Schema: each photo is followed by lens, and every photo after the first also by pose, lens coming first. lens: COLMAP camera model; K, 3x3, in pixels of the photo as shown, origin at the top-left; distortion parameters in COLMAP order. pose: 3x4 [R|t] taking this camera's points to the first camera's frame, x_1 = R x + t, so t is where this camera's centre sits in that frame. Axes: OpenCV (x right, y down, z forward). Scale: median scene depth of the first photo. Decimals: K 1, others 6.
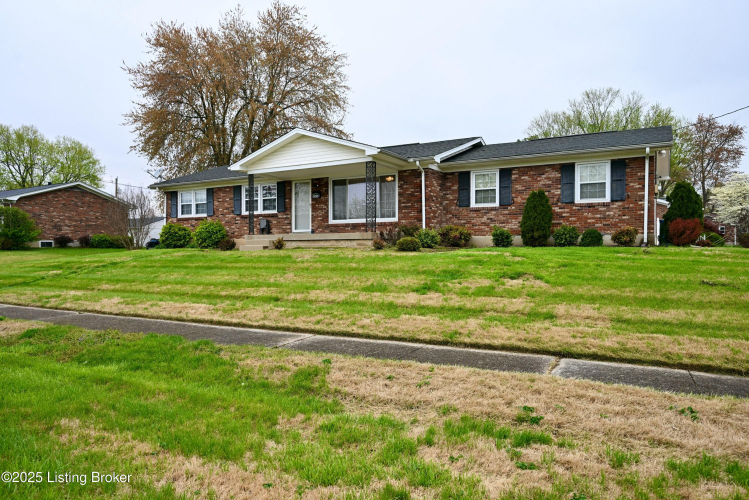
lens RADIAL K [[476.7, 0, 358.7], [0, 476.7, 250.9], [0, 0, 1]] dist [0.002865, 0.000239]
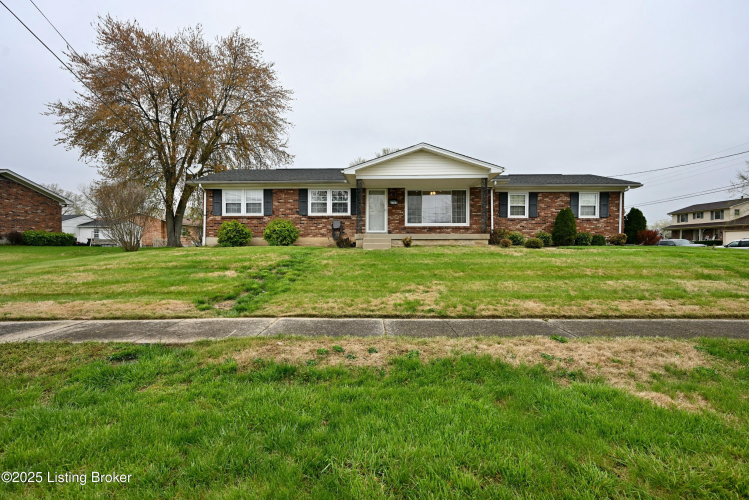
lens RADIAL K [[332.8, 0, 374.5], [0, 332.8, 250.0], [0, 0, 1]] dist [0.000152, -0.000278]
pose [[0.885080, -0.000757, 0.465439, -0.521205], [0.000168, 0.999999, 0.001306, 0.002700], [-0.465440, -0.001078, 0.885079, 0.280593]]
